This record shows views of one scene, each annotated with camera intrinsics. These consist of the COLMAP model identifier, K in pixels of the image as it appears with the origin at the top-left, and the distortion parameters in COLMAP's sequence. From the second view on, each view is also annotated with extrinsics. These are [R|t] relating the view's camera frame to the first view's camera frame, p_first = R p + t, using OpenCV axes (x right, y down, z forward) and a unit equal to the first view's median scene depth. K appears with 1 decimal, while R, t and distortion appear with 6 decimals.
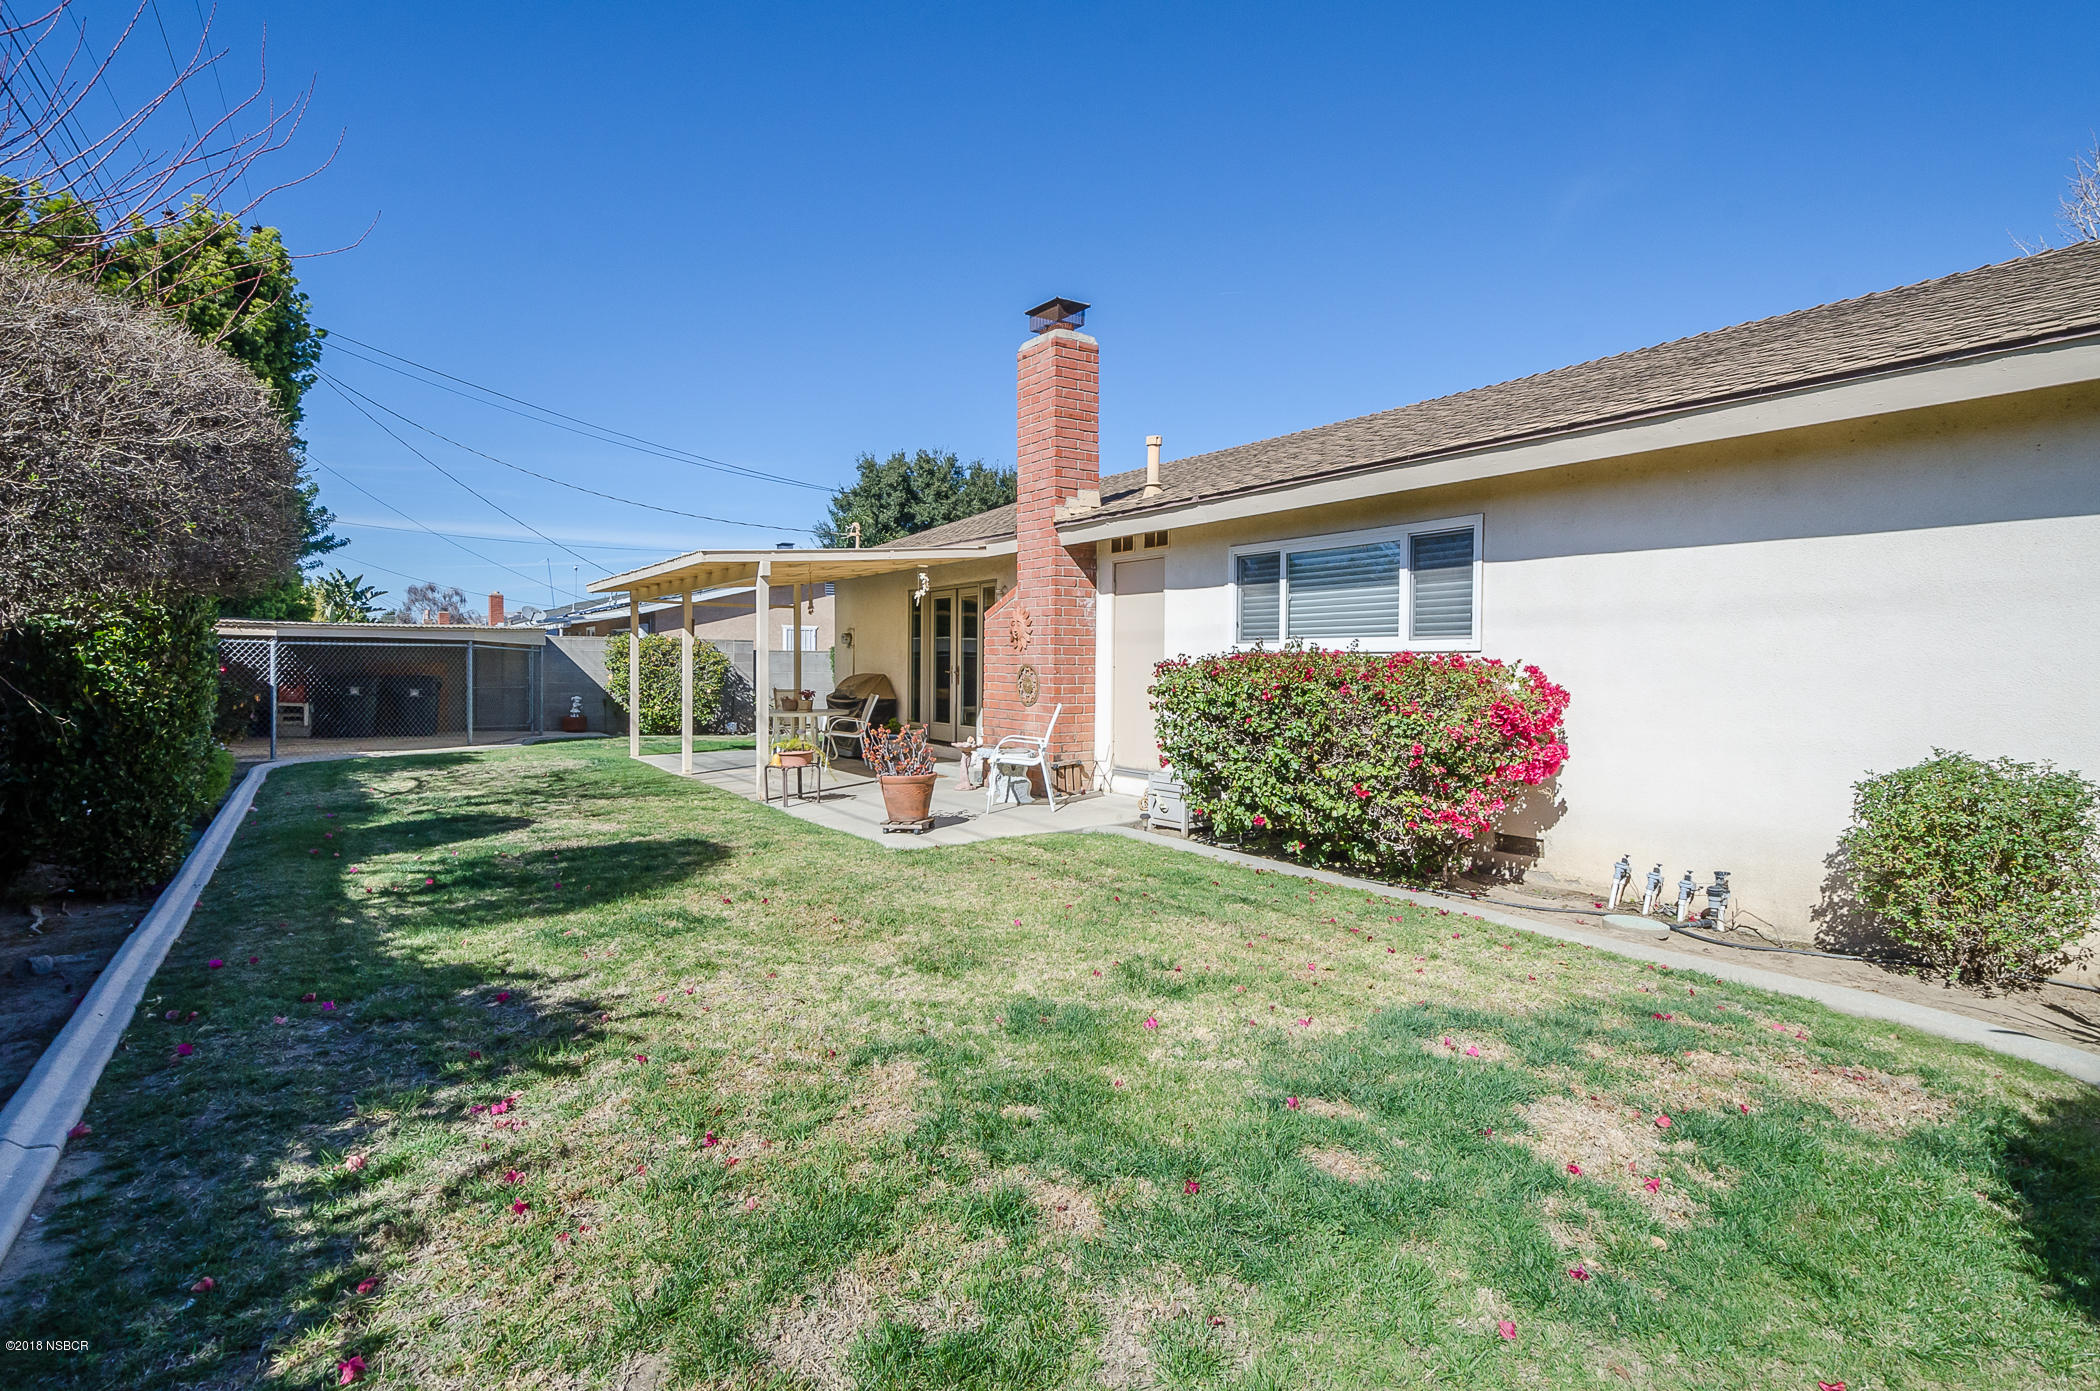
lens RADIAL K [[1036.2, 0, 1050.0], [0, 1036.2, 695.5], [0, 0, 1]] dist [-0.001419, -0.000526]
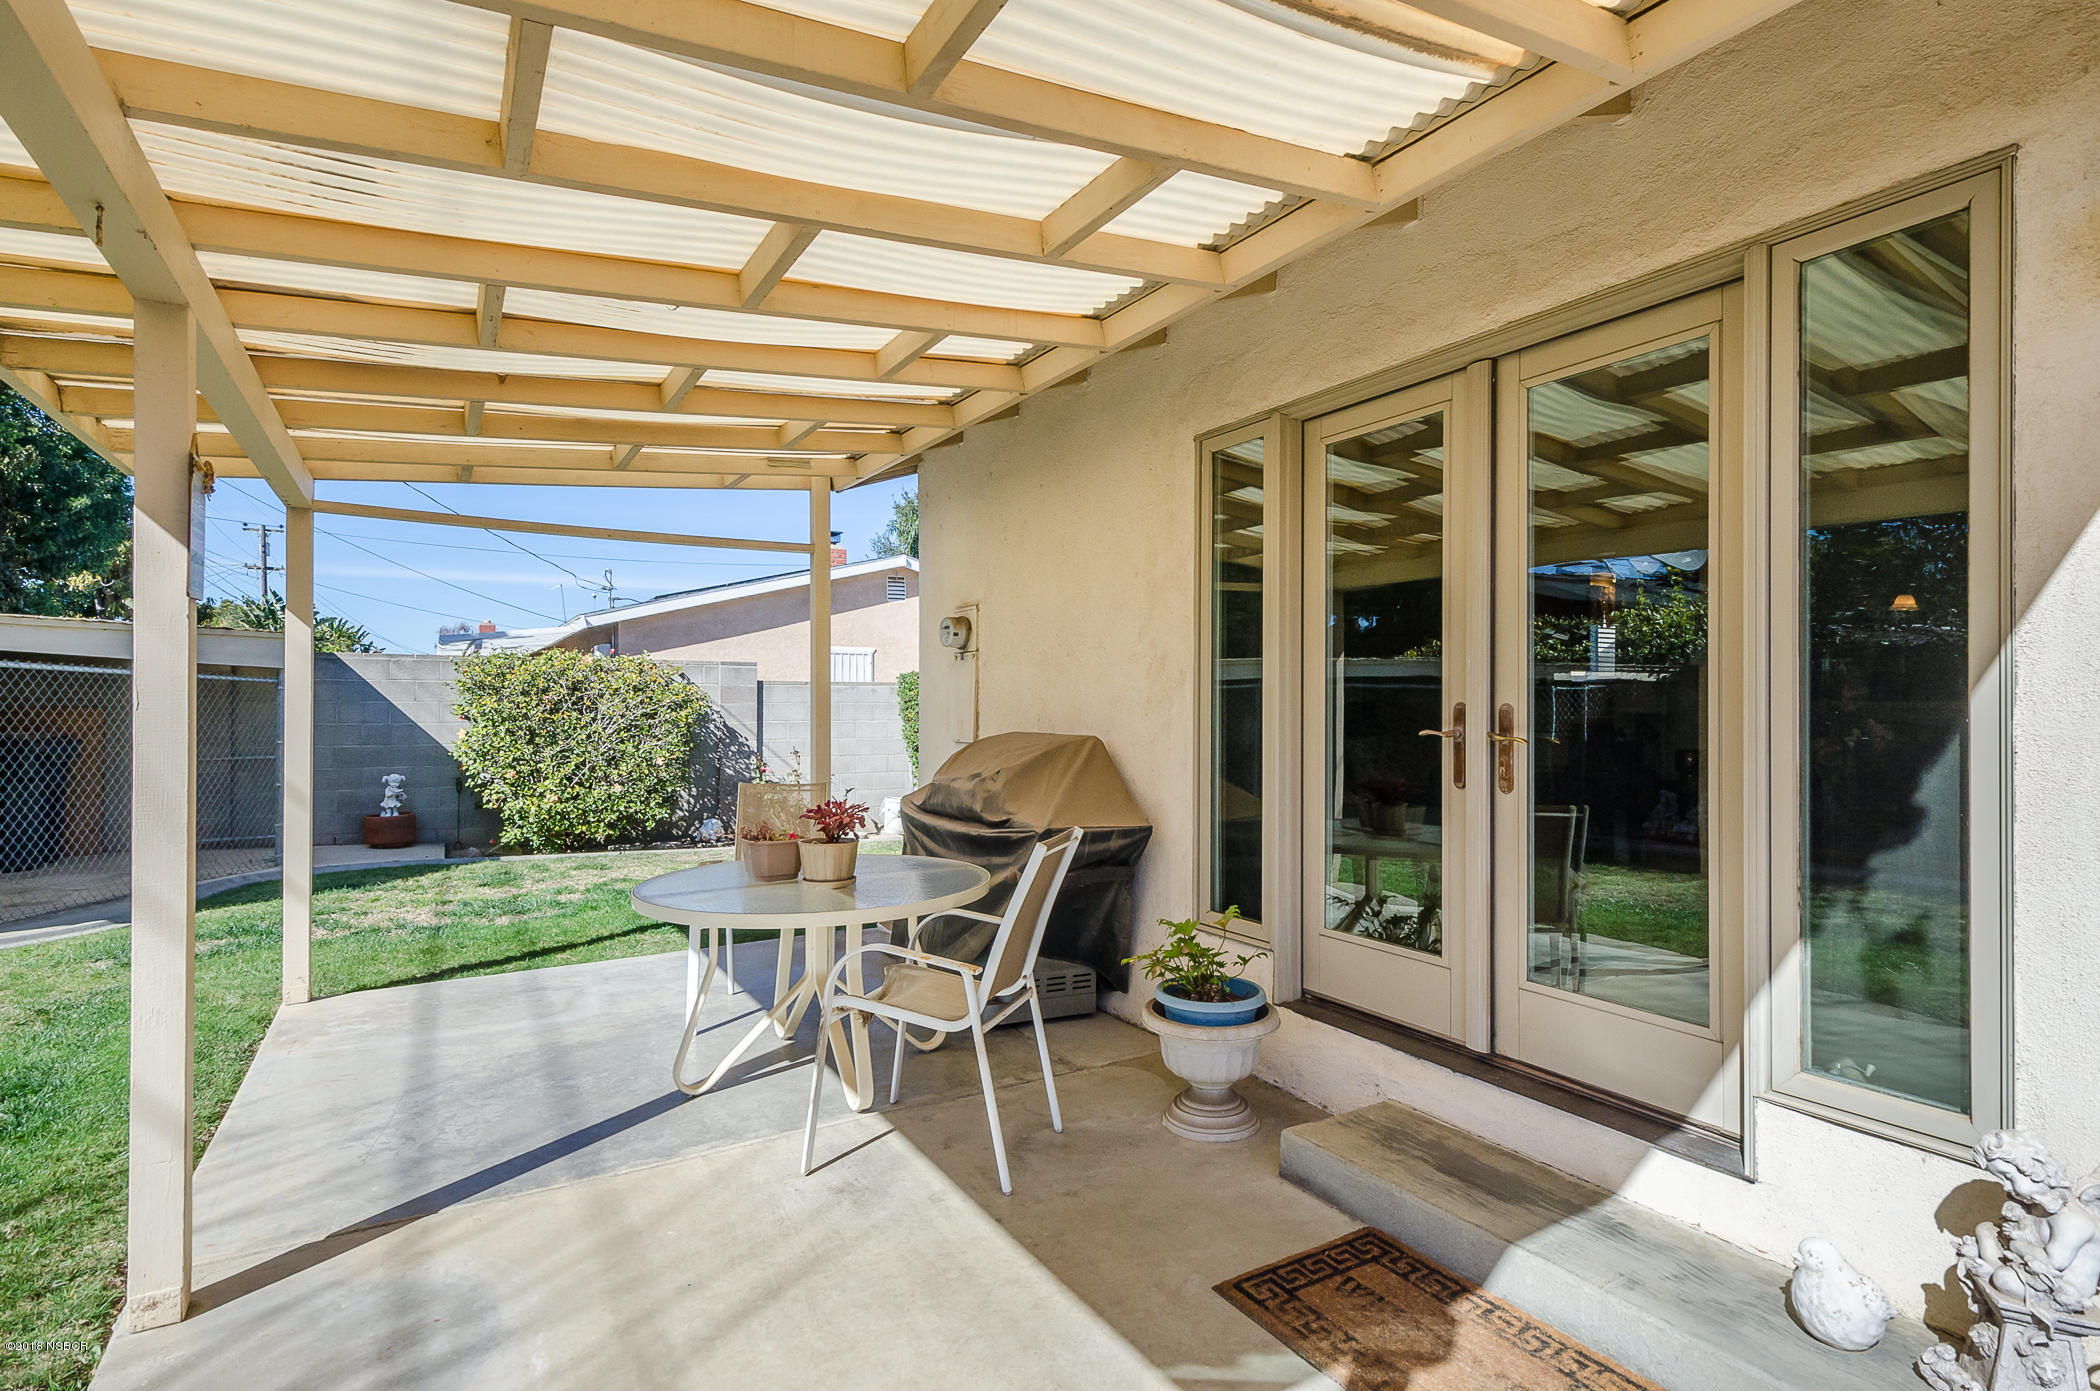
lens RADIAL K [[1036.2, 0, 1050.0], [0, 1036.2, 695.5], [0, 0, 1]] dist [-0.001419, -0.000526]
pose [[0.998317, -0.006758, -0.057591, -0.144331], [0.004530, 0.999239, -0.038736, -0.019740], [0.057809, 0.038409, 0.997589, 0.651487]]
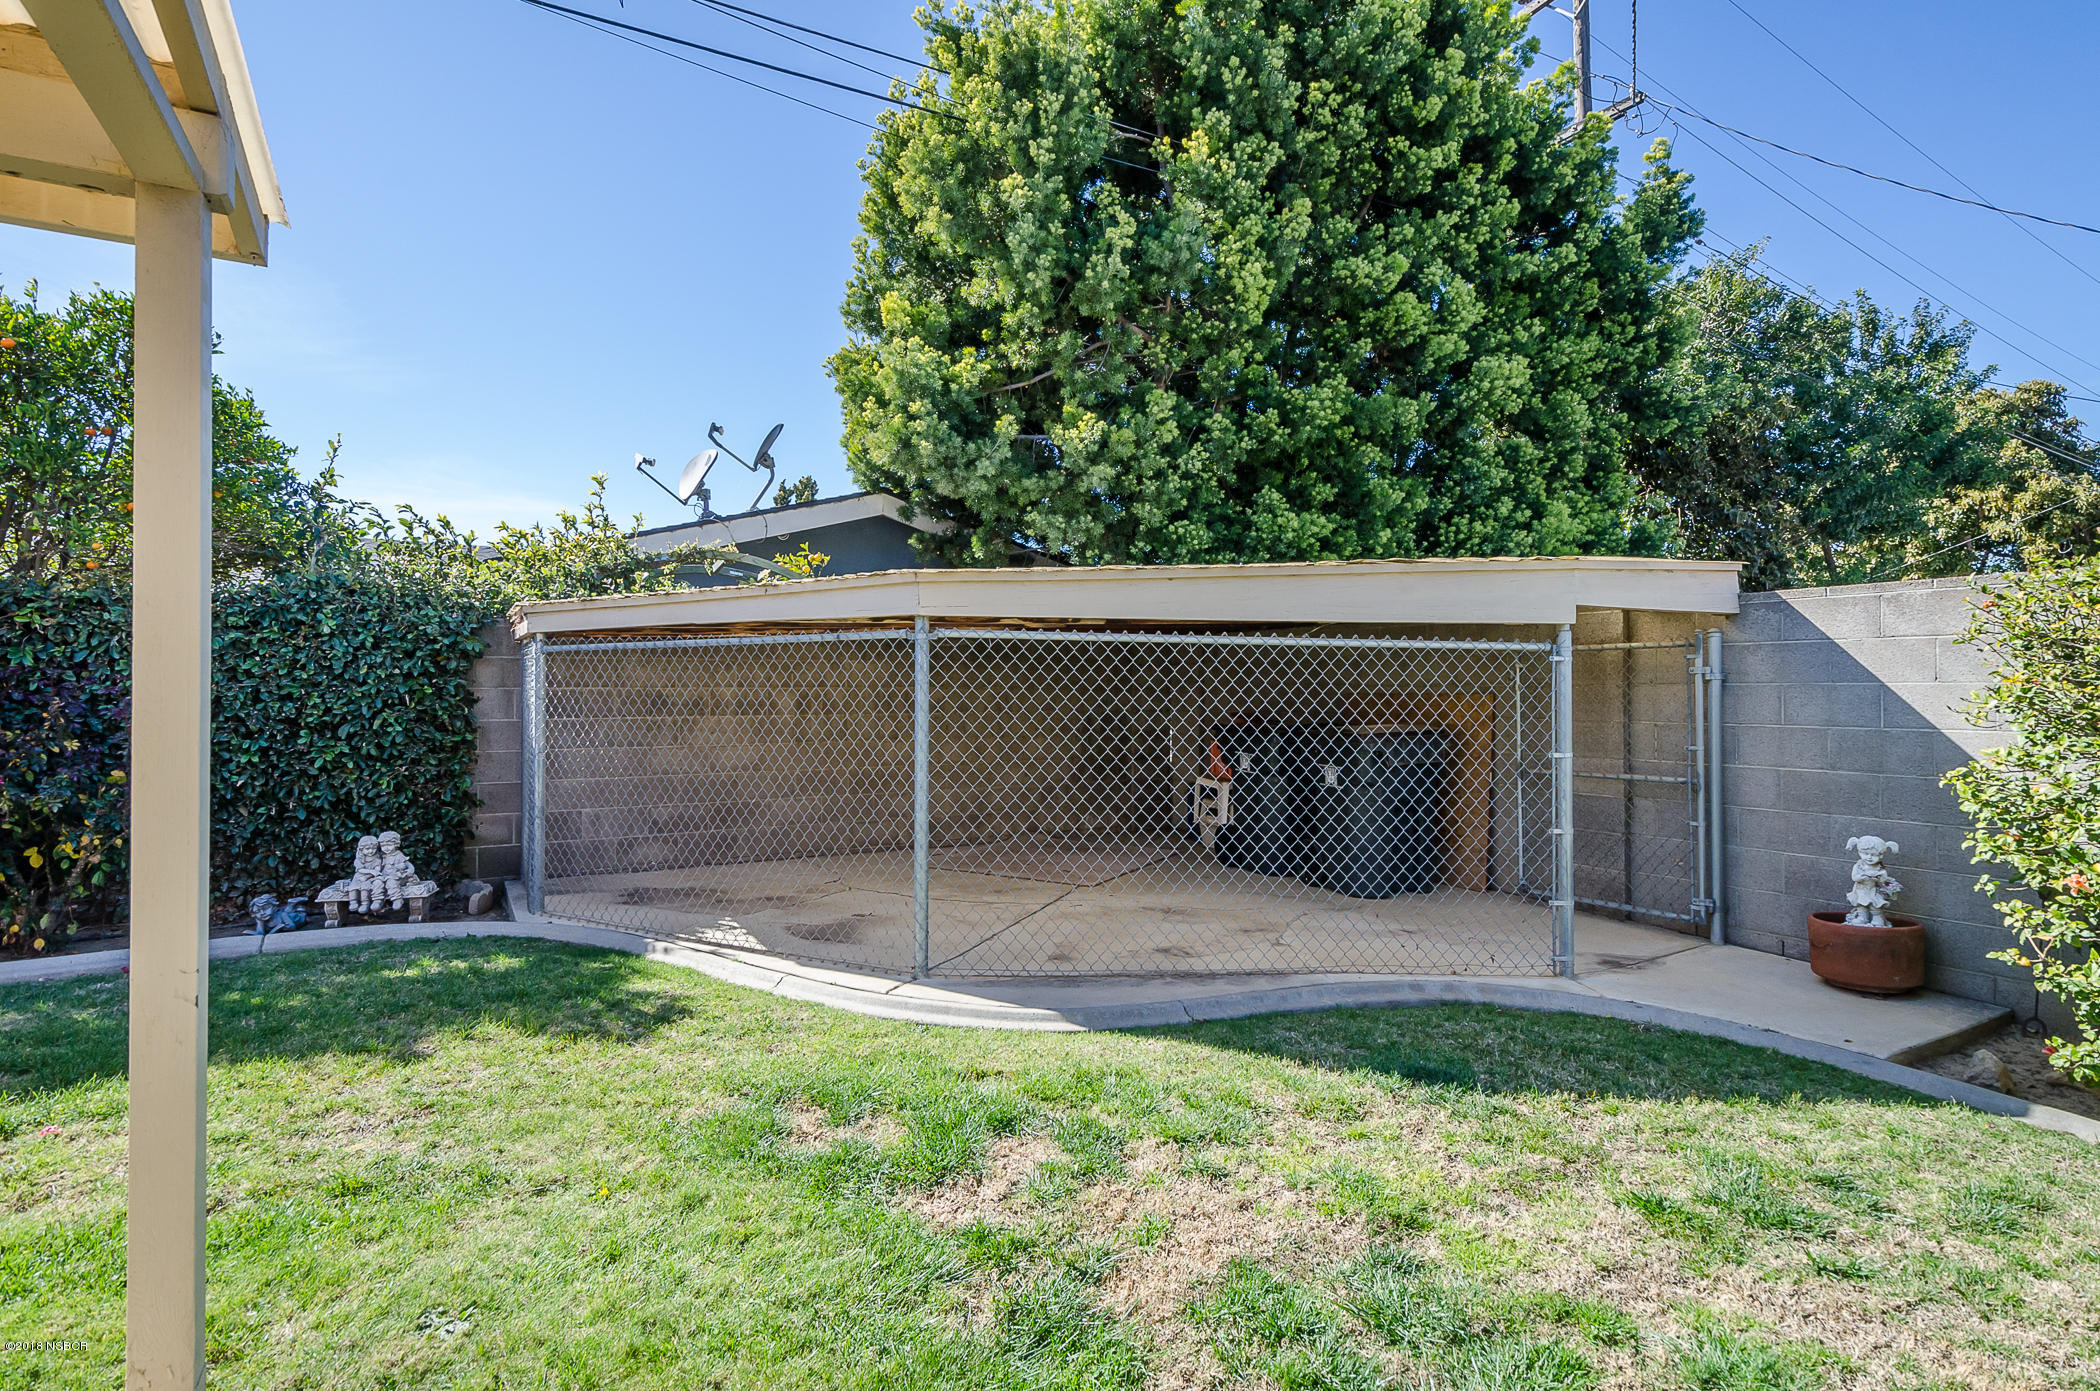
lens RADIAL K [[1036.2, 0, 1050.0], [0, 1036.2, 695.5], [0, 0, 1]] dist [-0.001419, -0.000526]
pose [[-0.152452, 0.000500, -0.988311, -0.247794], [-0.044919, 0.998963, 0.007434, -0.030082], [0.987290, 0.045527, -0.152271, 1.061082]]
